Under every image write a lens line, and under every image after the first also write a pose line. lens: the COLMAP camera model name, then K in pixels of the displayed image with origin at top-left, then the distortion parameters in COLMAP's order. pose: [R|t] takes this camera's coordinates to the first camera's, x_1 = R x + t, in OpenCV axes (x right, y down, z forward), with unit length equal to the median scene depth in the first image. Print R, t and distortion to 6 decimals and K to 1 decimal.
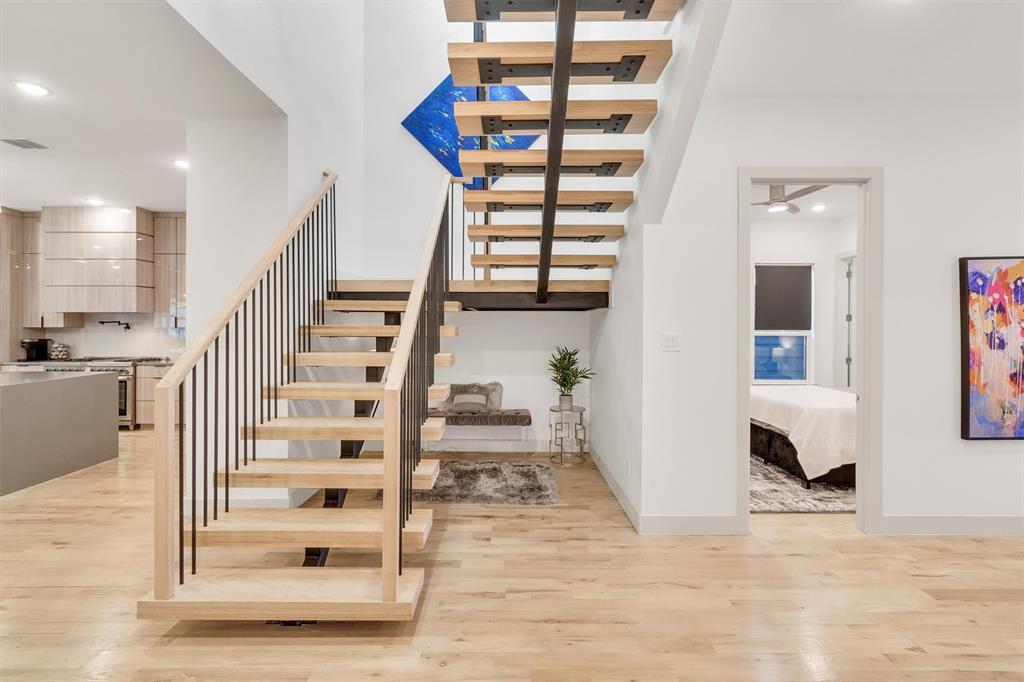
lens RADIAL K [[469.2, 0, 509.8], [0, 469.2, 335.7], [0, 0, 1]] dist [-0.007701, 0.002255]
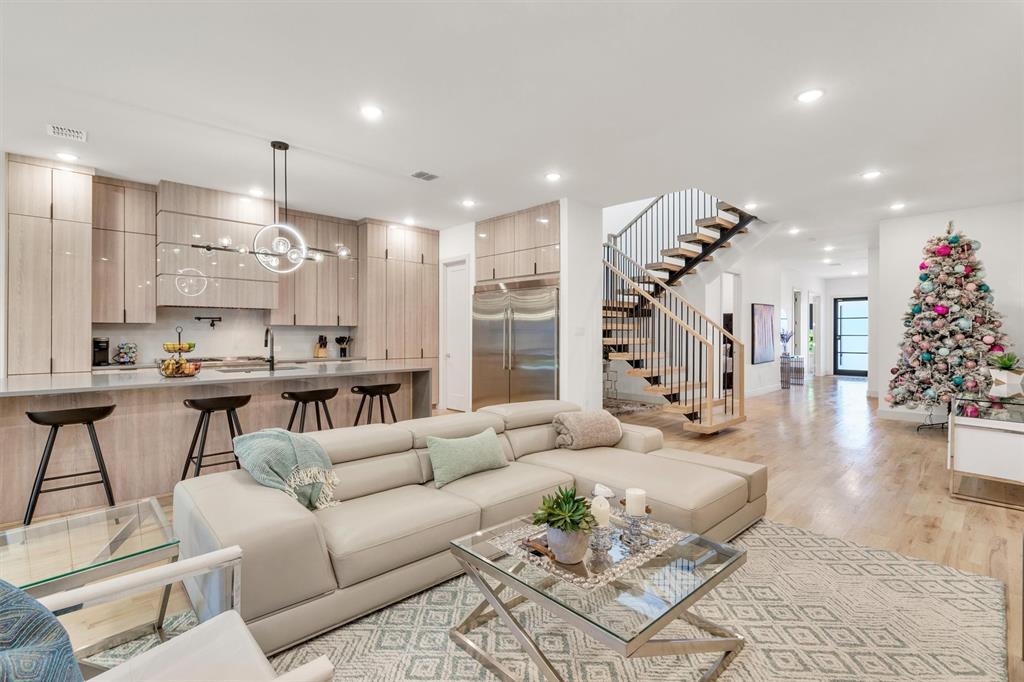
lens RADIAL K [[469.2, 0, 508.2], [0, 469.2, 334.8], [0, 0, 1]] dist [-0.007701, 0.002255]
pose [[0.725300, -0.003982, 0.688422, -1.130554], [0.011811, 0.999908, -0.006660, 0.017021], [-0.688332, 0.012962, 0.725280, -0.046589]]
